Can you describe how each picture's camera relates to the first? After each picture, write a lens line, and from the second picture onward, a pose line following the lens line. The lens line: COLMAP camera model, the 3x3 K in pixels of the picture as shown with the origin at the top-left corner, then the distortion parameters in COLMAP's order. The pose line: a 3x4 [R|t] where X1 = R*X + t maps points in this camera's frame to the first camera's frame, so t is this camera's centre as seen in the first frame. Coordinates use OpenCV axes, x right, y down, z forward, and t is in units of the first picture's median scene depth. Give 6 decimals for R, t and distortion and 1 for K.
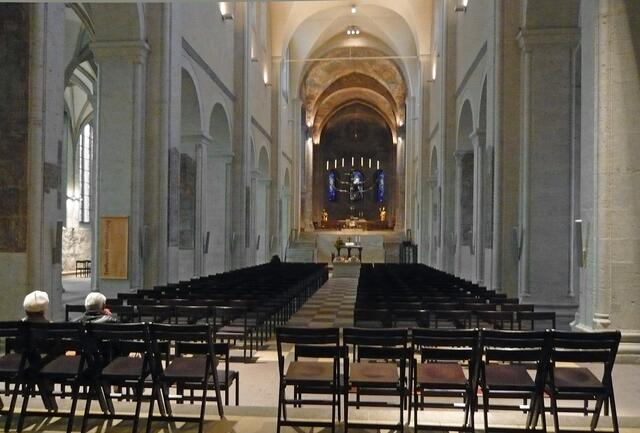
lens RADIAL K [[540.9, 0, 320.0], [0, 540.9, 216.5], [0, 0, 1]] dist [-0.103214, 0.001201]
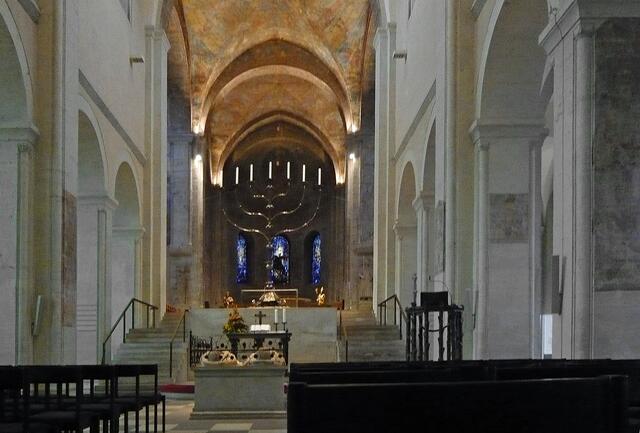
lens RADIAL K [[540.9, 0, 320.0], [0, 540.9, 216.5], [0, 0, 1]] dist [-0.103214, 0.001201]
pose [[0.990466, 0.012296, 0.137210, 0.034348], [0.017109, 0.977318, -0.211086, 0.045218], [-0.136694, 0.211421, 0.967789, 0.461154]]
